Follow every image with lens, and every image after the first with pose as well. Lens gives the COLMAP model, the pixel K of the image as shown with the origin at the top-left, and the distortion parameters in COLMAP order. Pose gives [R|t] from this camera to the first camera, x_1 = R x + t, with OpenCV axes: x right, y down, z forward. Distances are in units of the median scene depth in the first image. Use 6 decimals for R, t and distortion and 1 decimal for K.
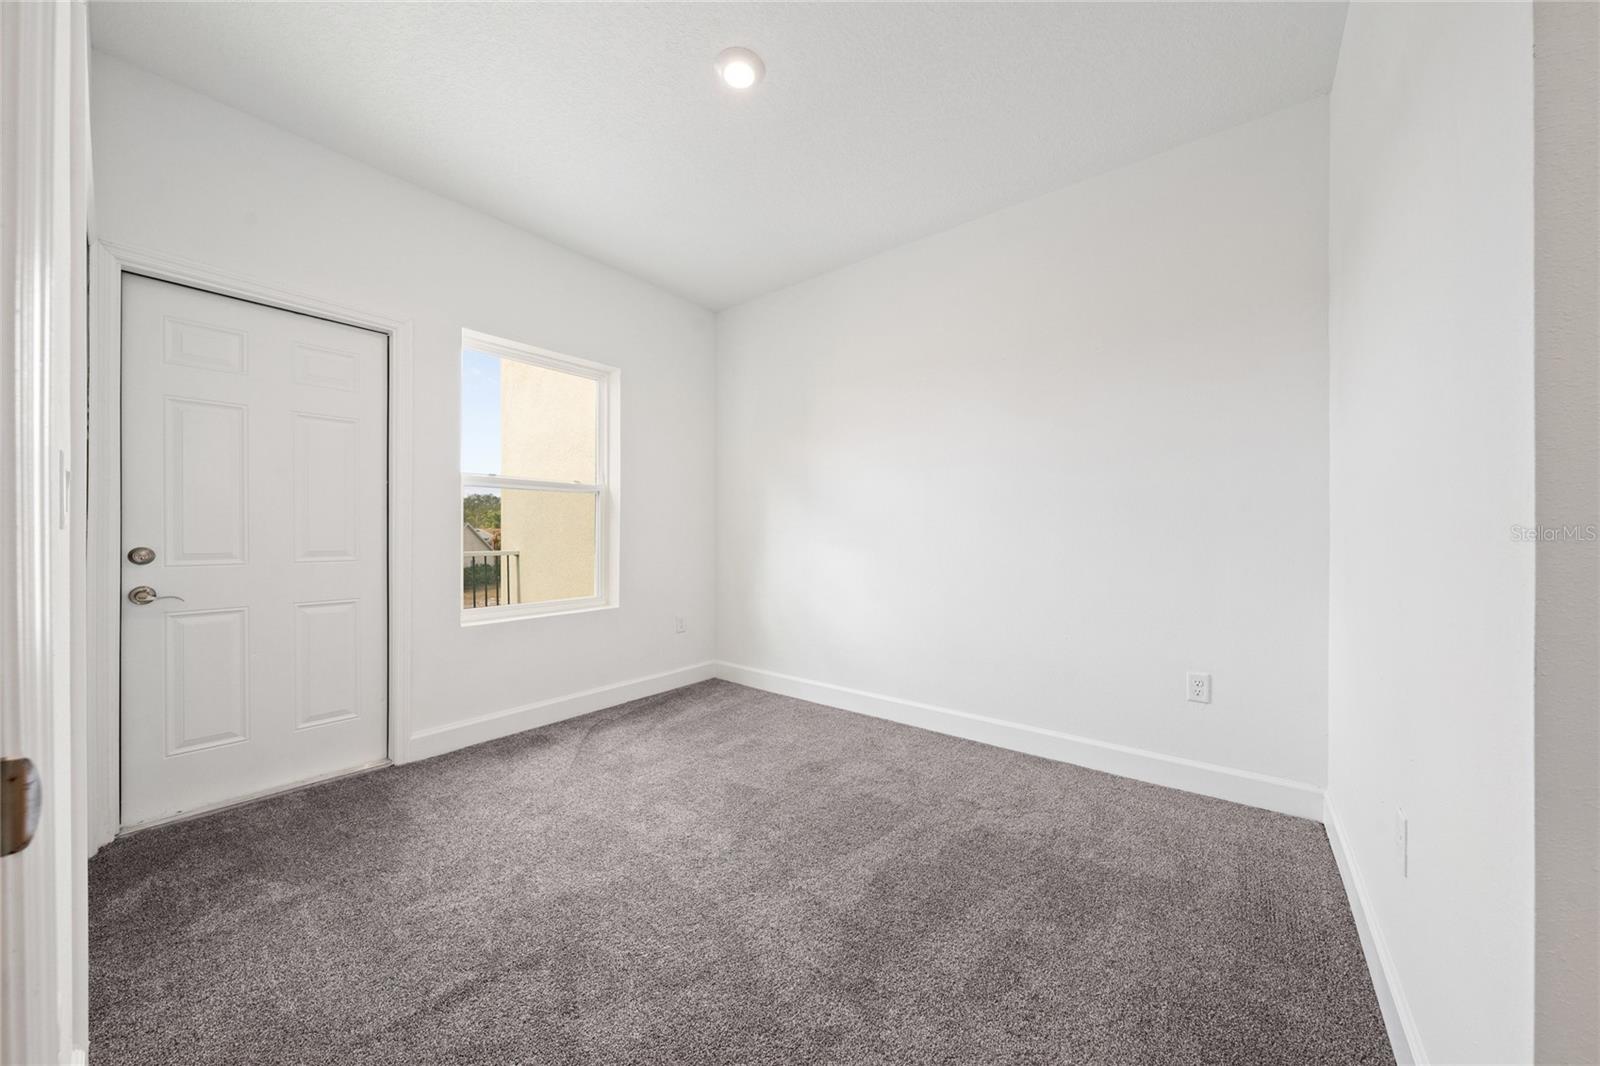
lens RADIAL K [[547.1, 0, 805.0], [0, 547.1, 537.2], [0, 0, 1]] dist [-0.008907, 0.000679]
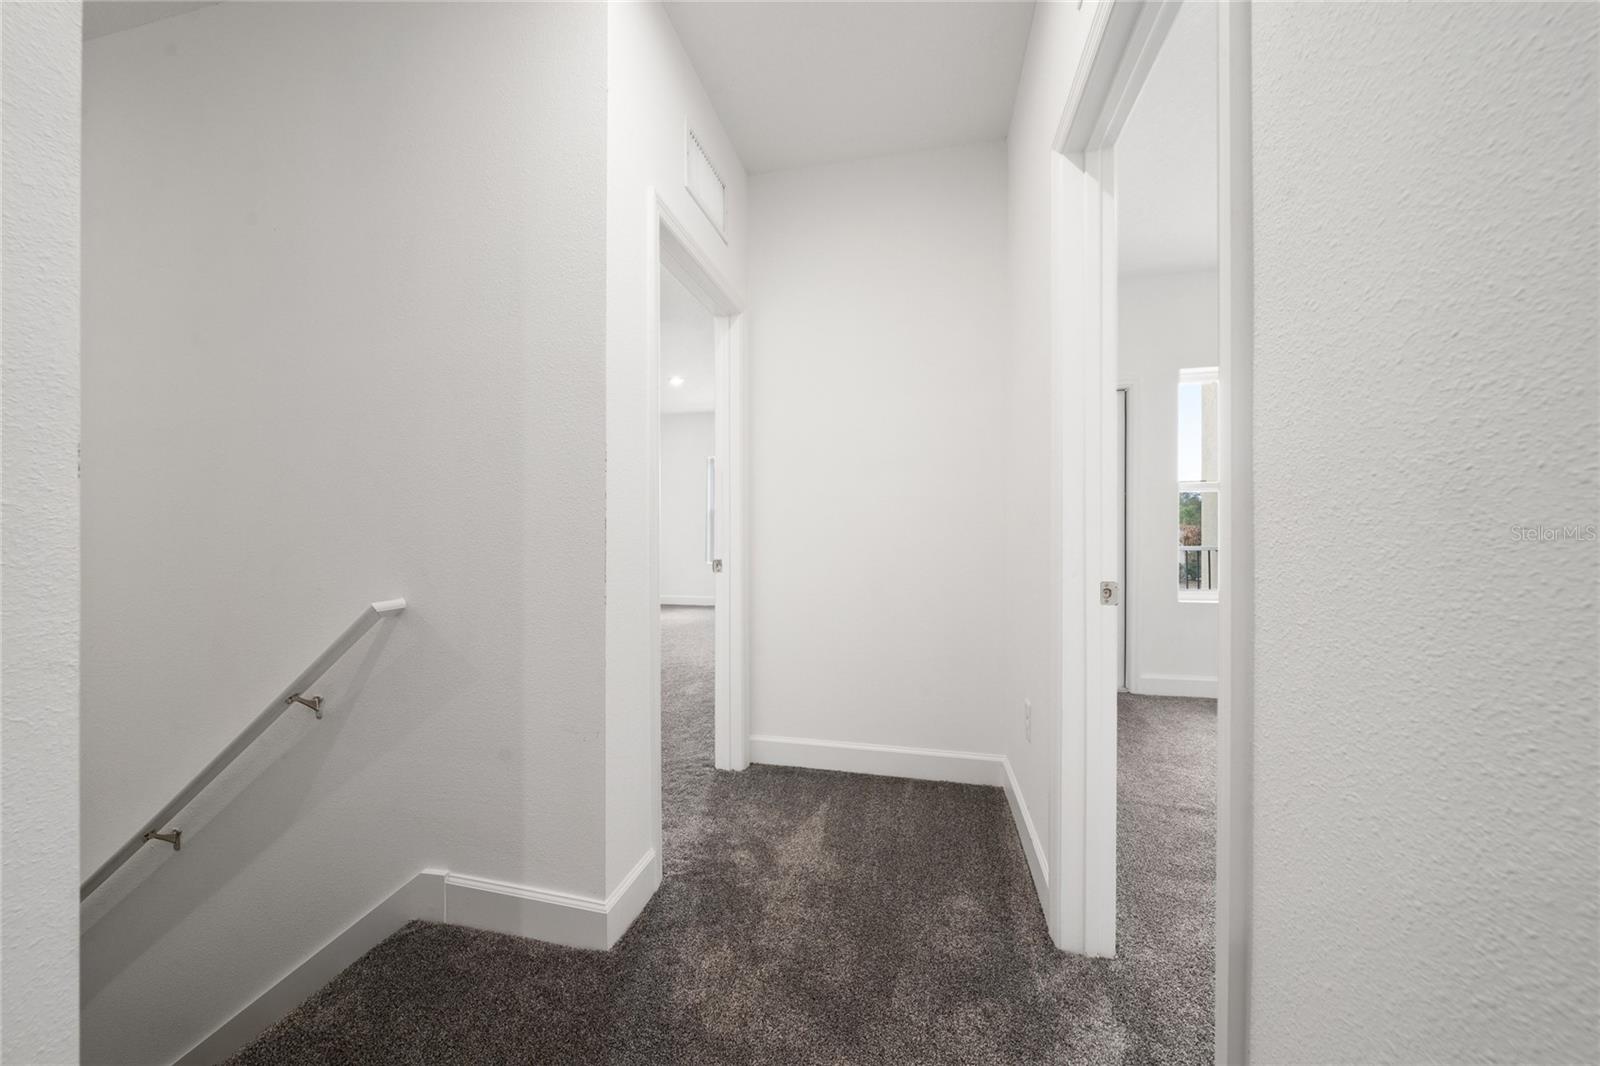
lens RADIAL K [[547.1, 0, 801.4], [0, 547.1, 534.8], [0, 0, 1]] dist [-0.008907, 0.000679]
pose [[0.426074, 0.005351, -0.904672, 0.168197], [-0.002086, 0.999986, 0.004933, -0.000222], [0.904686, -0.000215, 0.426079, -0.387893]]
